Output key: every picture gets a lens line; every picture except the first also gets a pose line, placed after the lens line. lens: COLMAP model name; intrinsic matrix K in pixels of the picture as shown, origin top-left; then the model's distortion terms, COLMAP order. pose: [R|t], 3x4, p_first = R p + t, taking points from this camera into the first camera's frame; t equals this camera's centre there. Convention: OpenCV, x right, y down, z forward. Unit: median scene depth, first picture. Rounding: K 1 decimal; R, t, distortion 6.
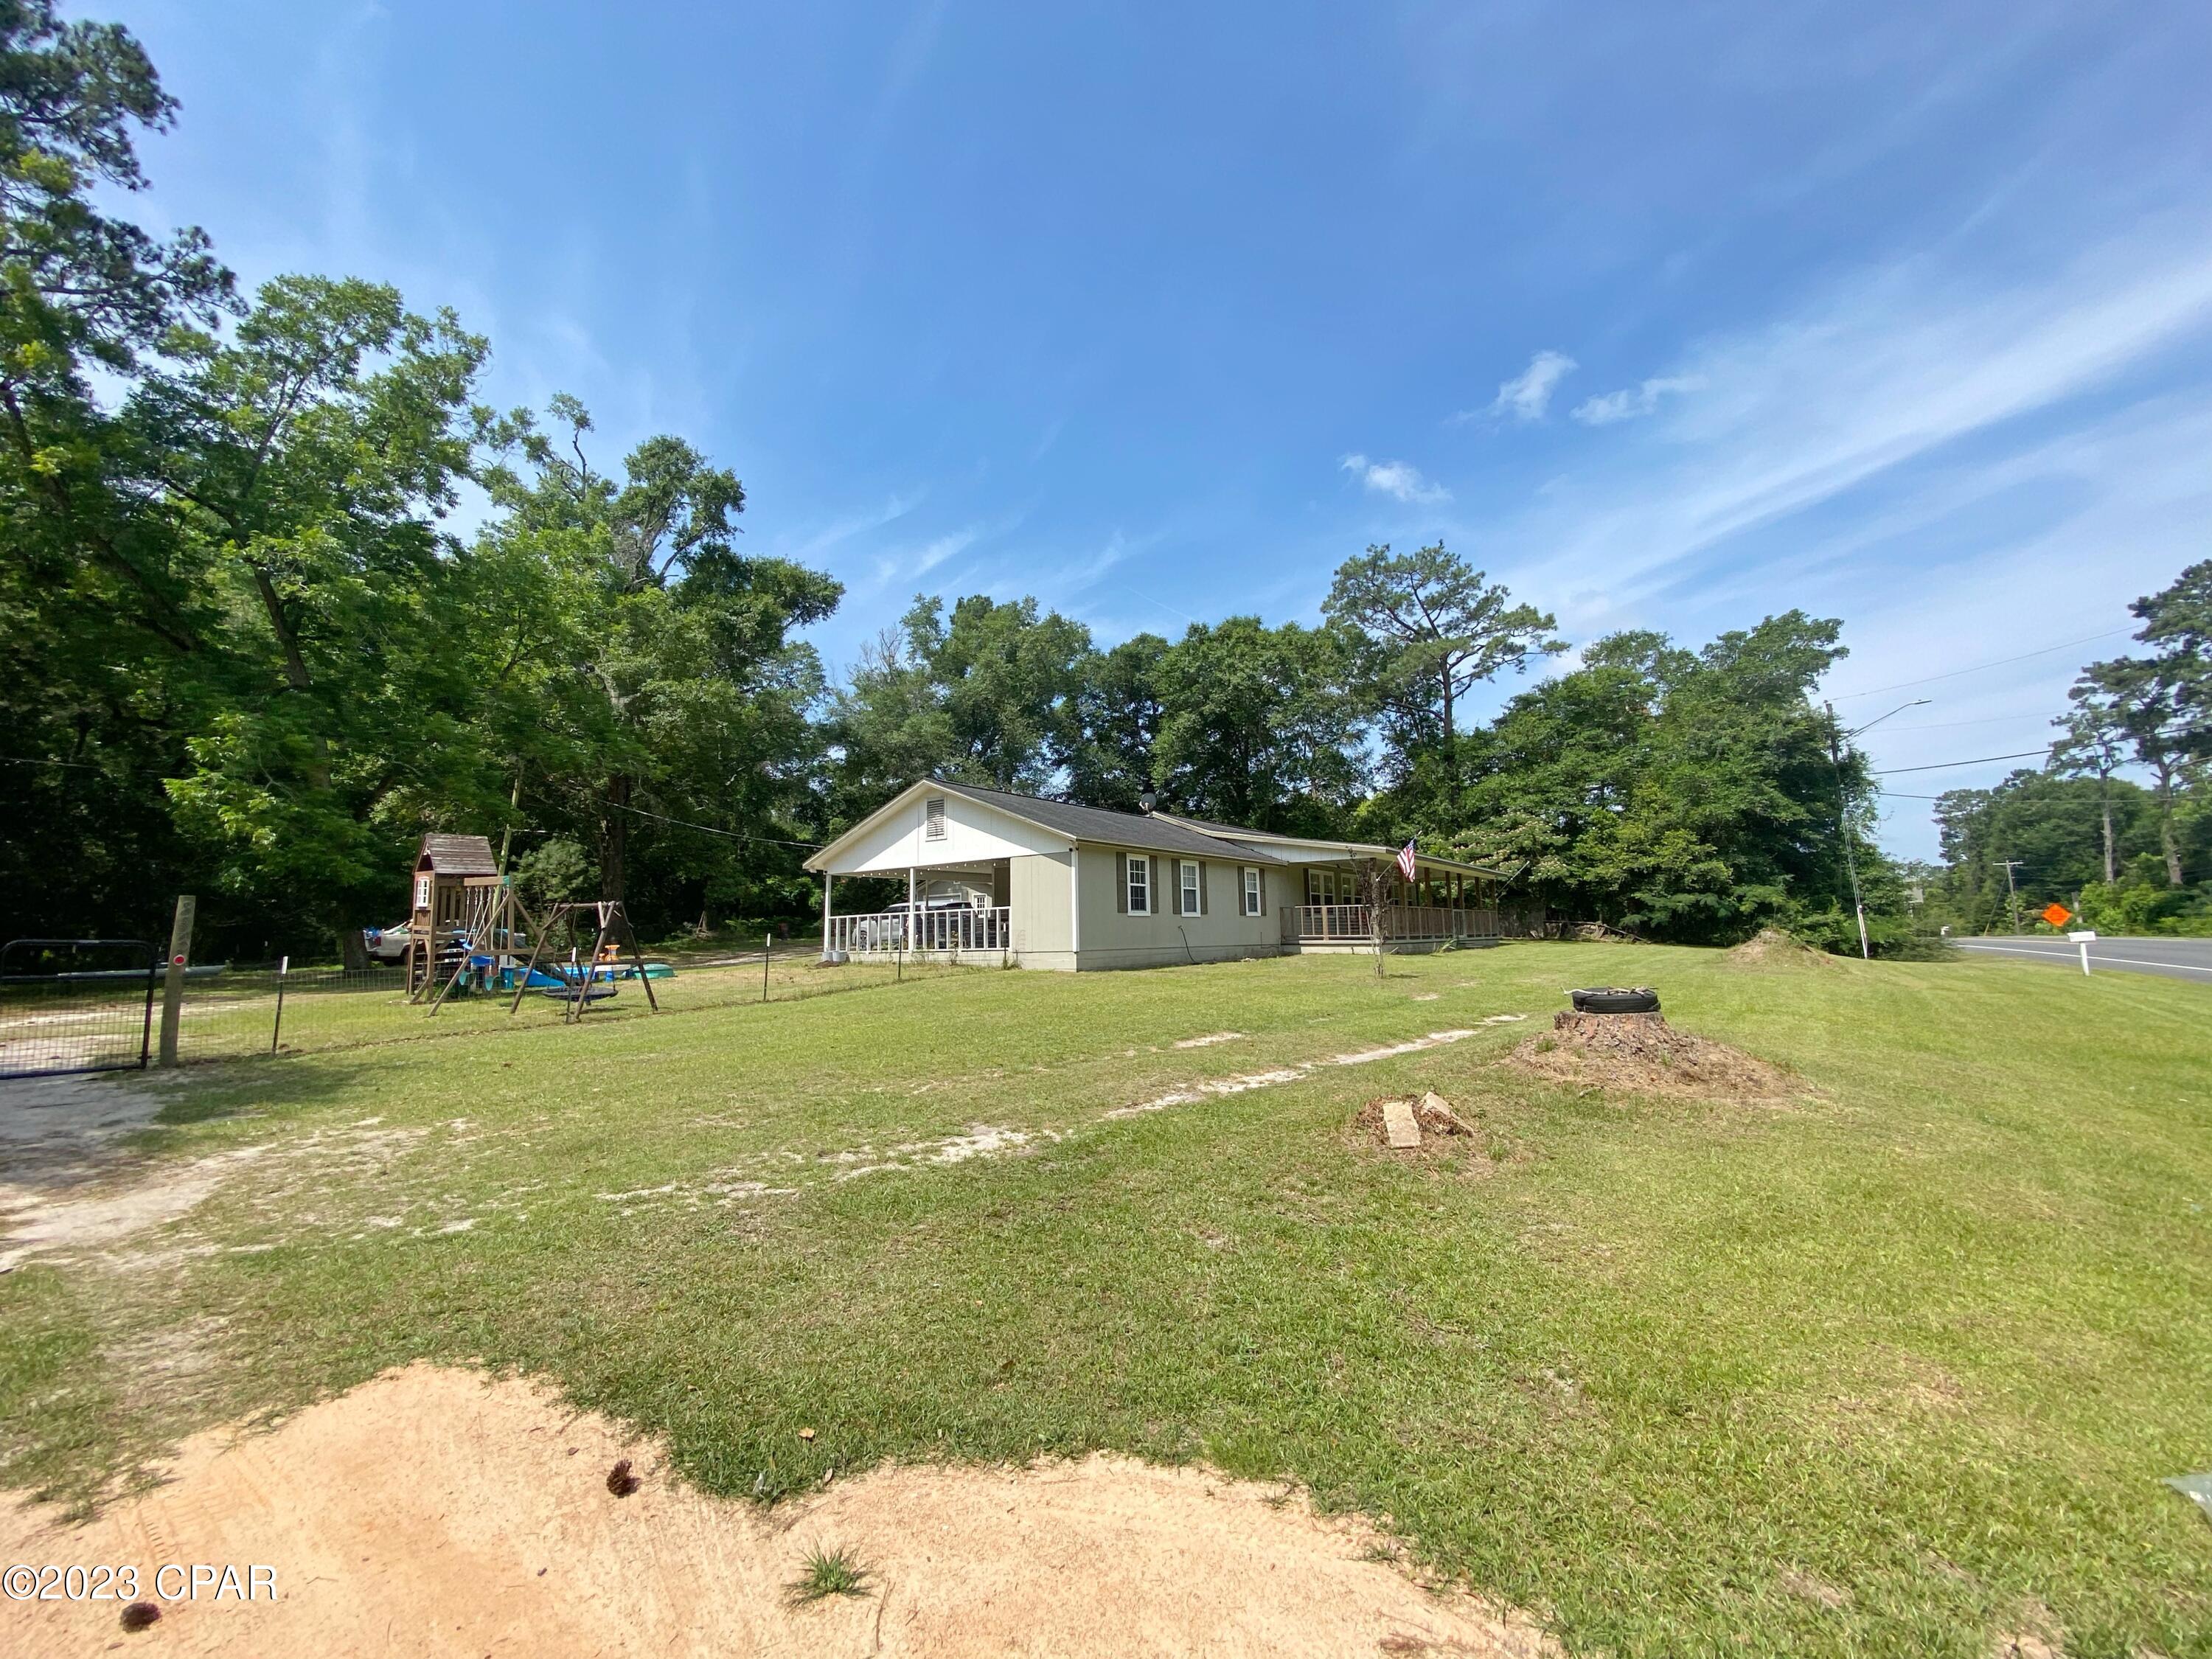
lens RADIAL K [[903.1, 0, 1101.3], [0, 903.1, 822.8], [0, 0, 1]] dist [0.034058, -0.027578]
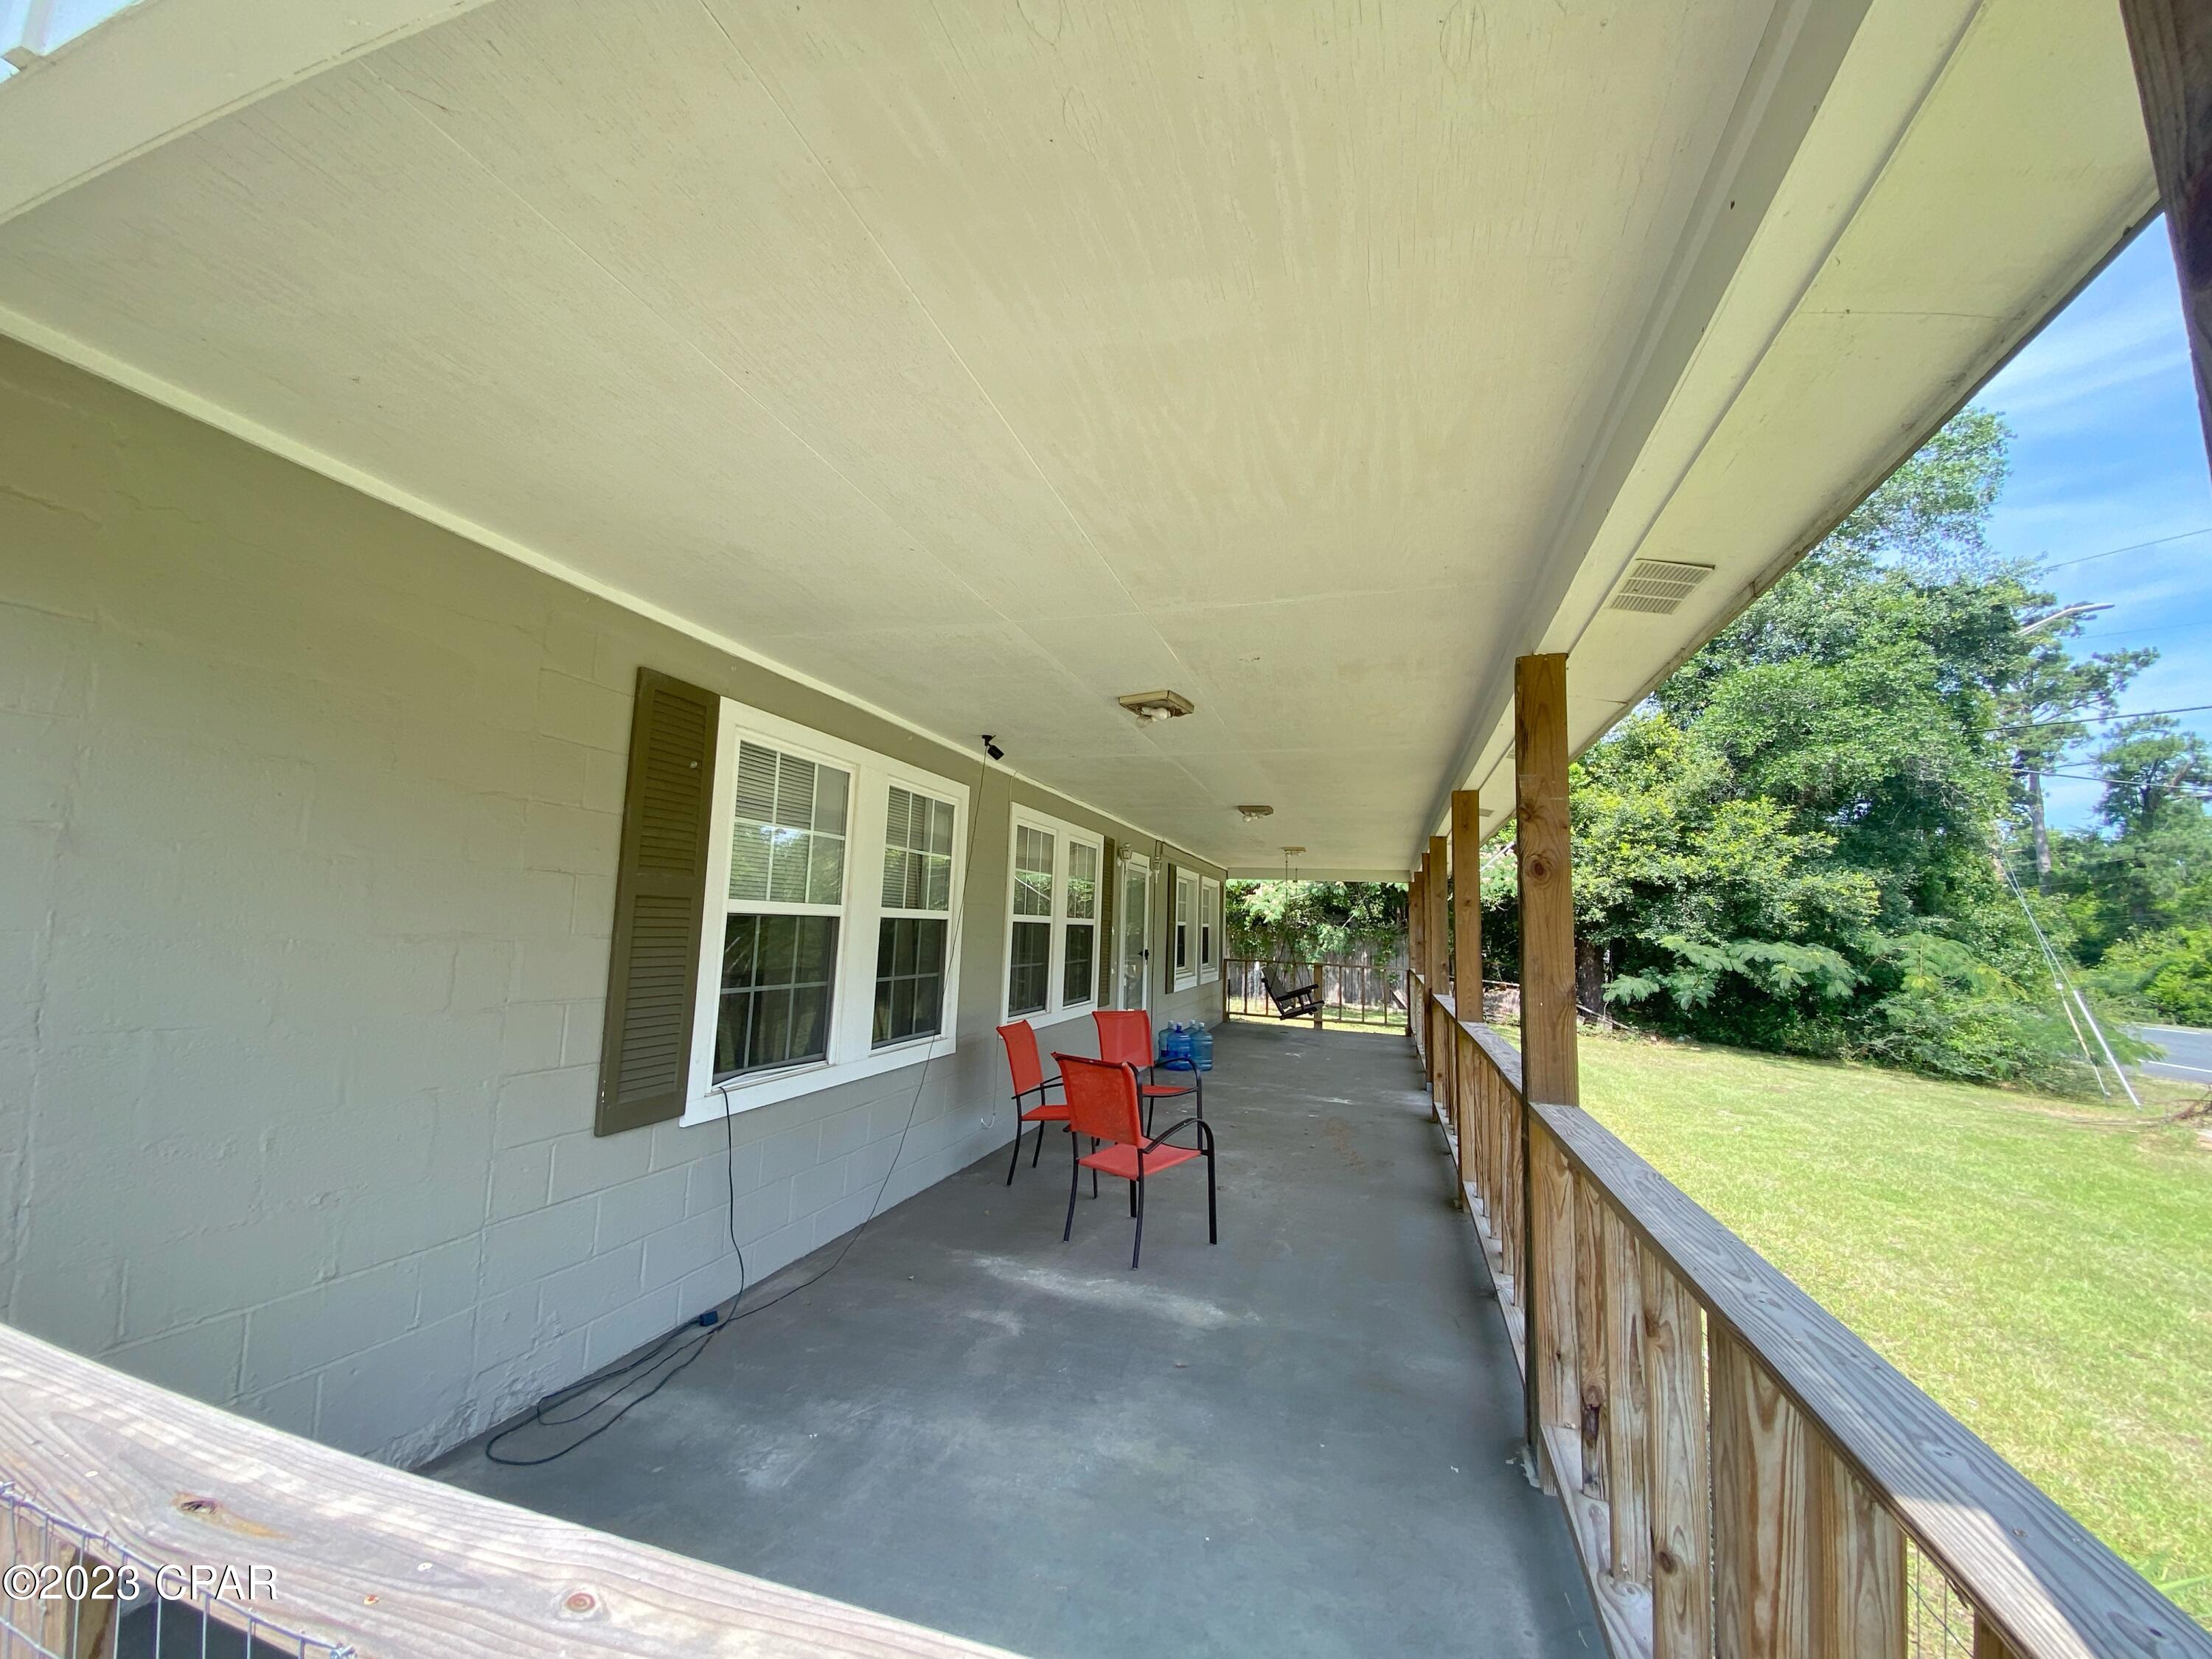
lens RADIAL K [[903.1, 0, 1101.3], [0, 903.1, 822.8], [0, 0, 1]] dist [0.034058, -0.027578]
pose [[0.947115, 0.086422, 0.309037, 0.174629], [-0.089720, 0.995961, -0.003552, 0.045919], [-0.308096, -0.024363, 0.951043, 0.605957]]
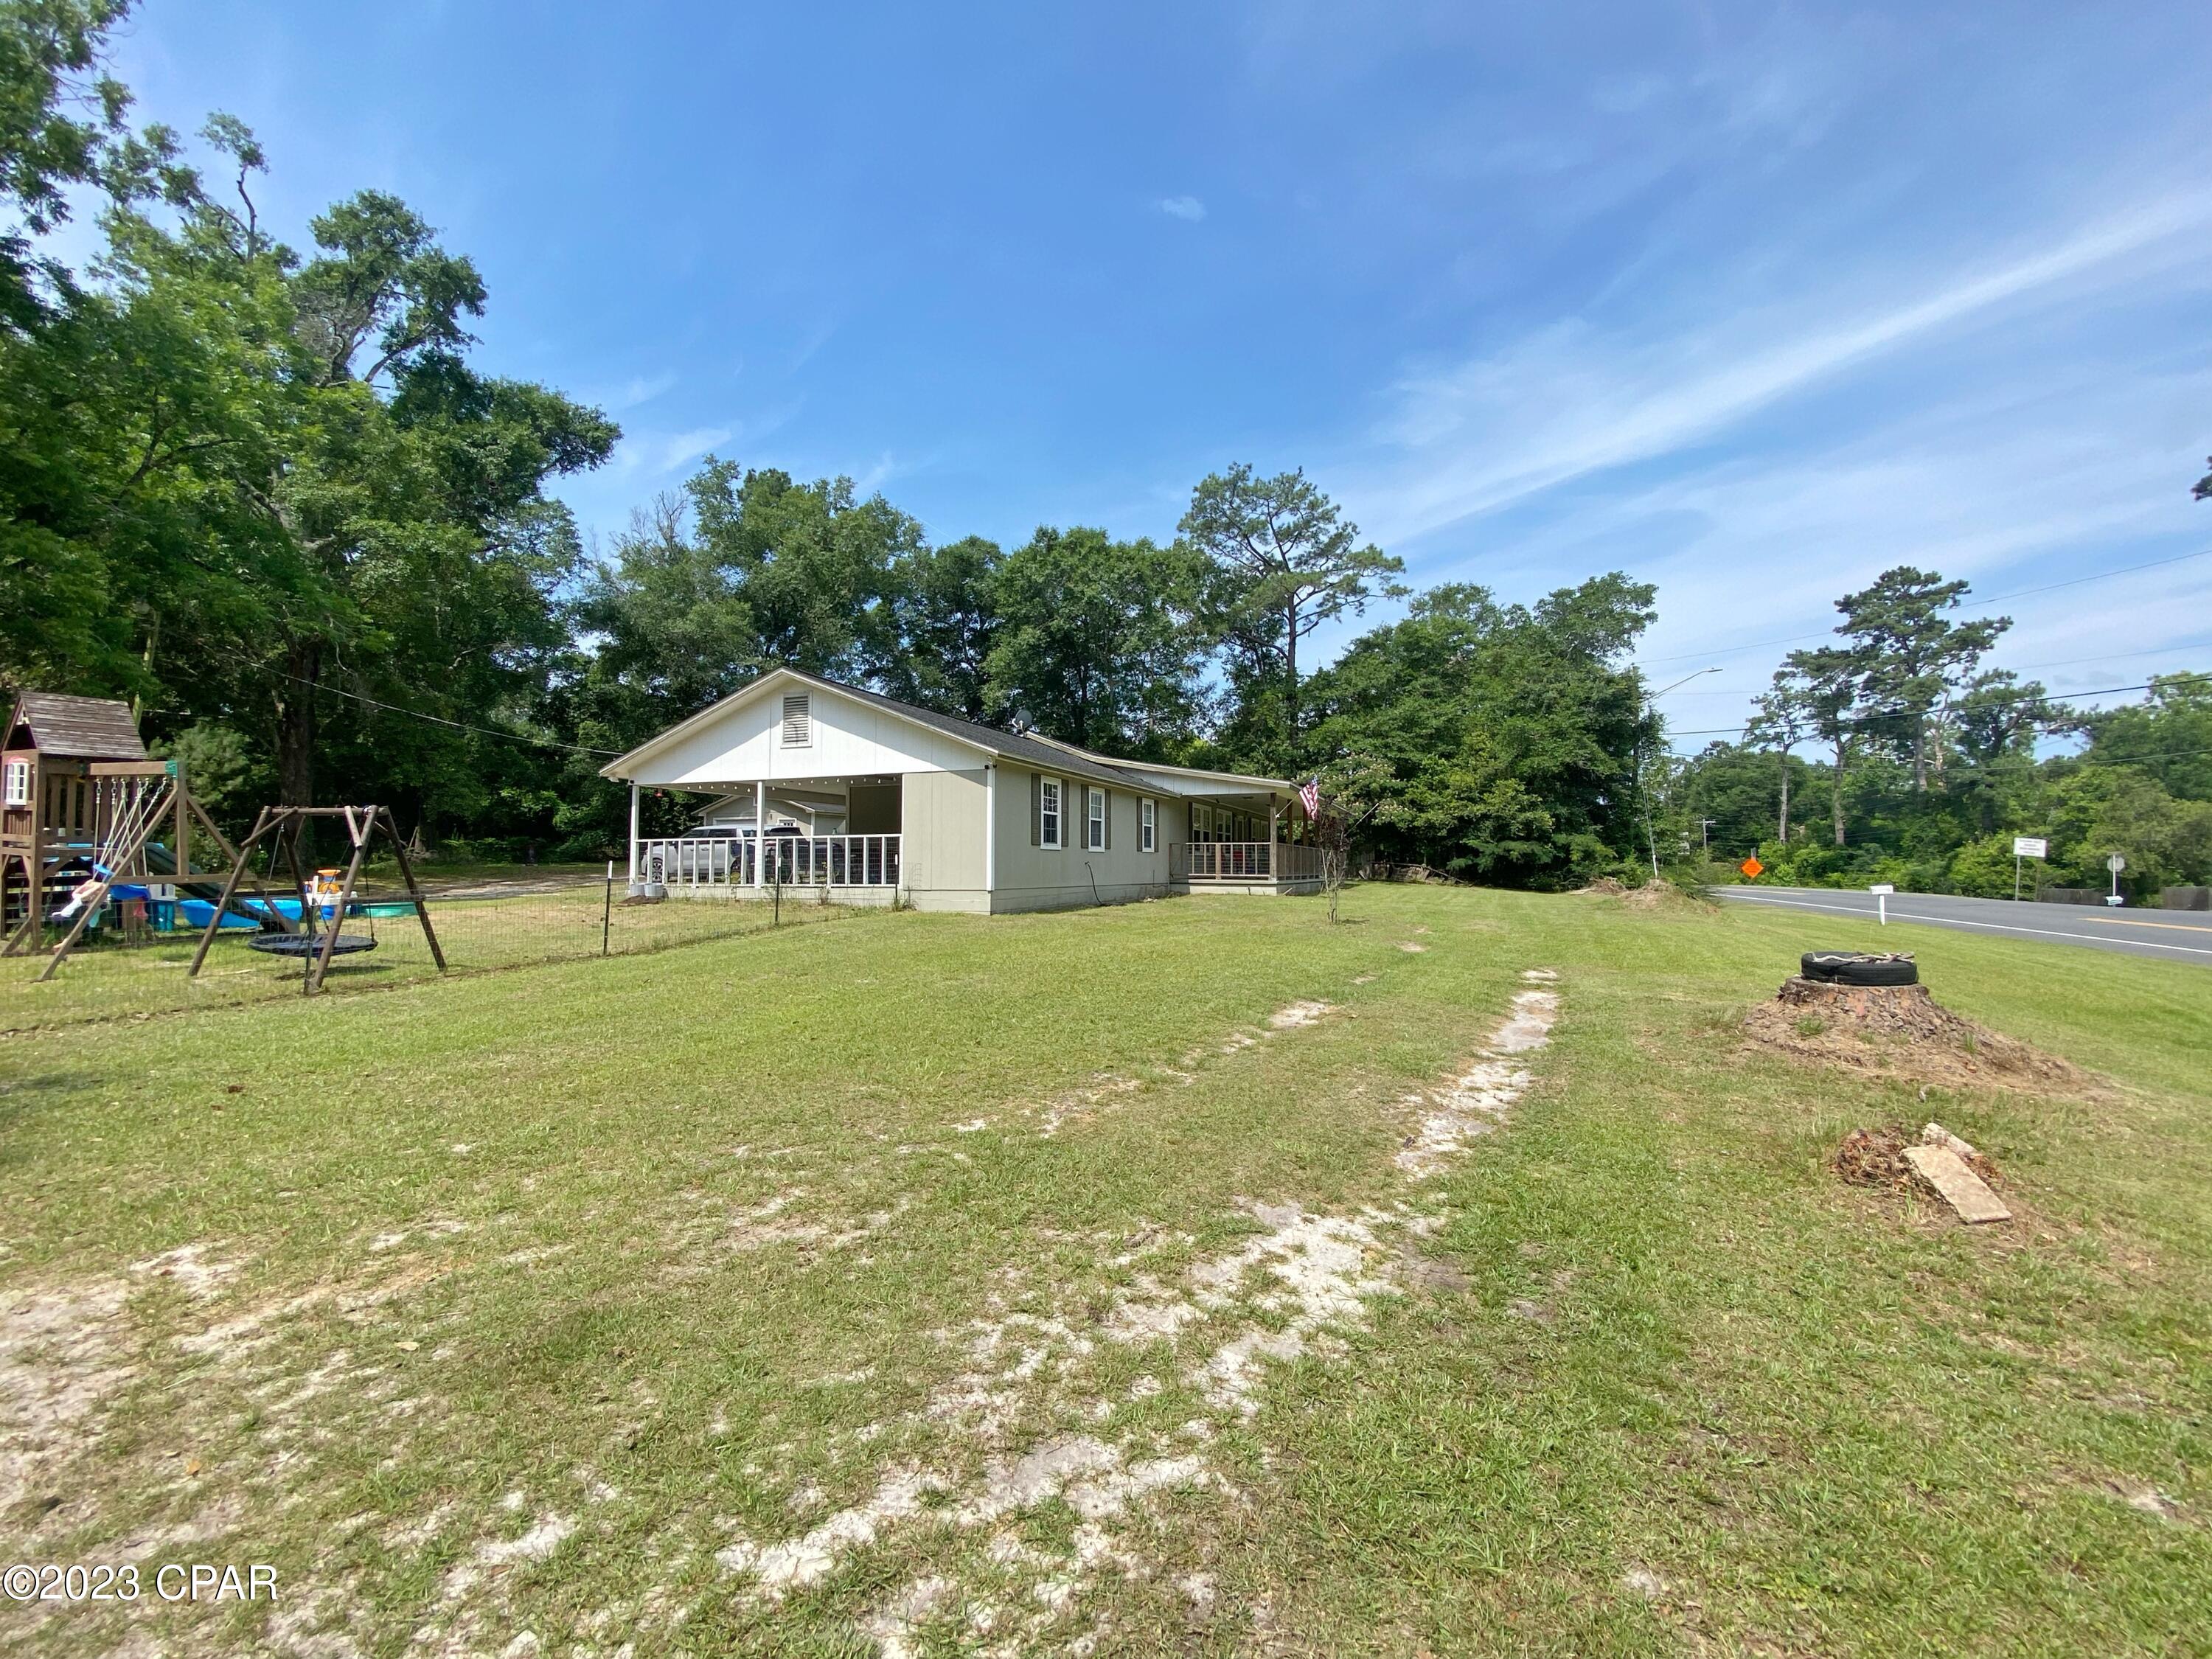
lens RADIAL K [[934.1, 0, 1106.3], [0, 934.1, 816.5], [0, 0, 1]] dist [0.023400, -0.020866]
pose [[0.969644, 0.034204, 0.242116, -0.058693], [-0.050374, 0.996871, 0.060913, 0.008064], [-0.239275, -0.071260, 0.968333, 0.068439]]
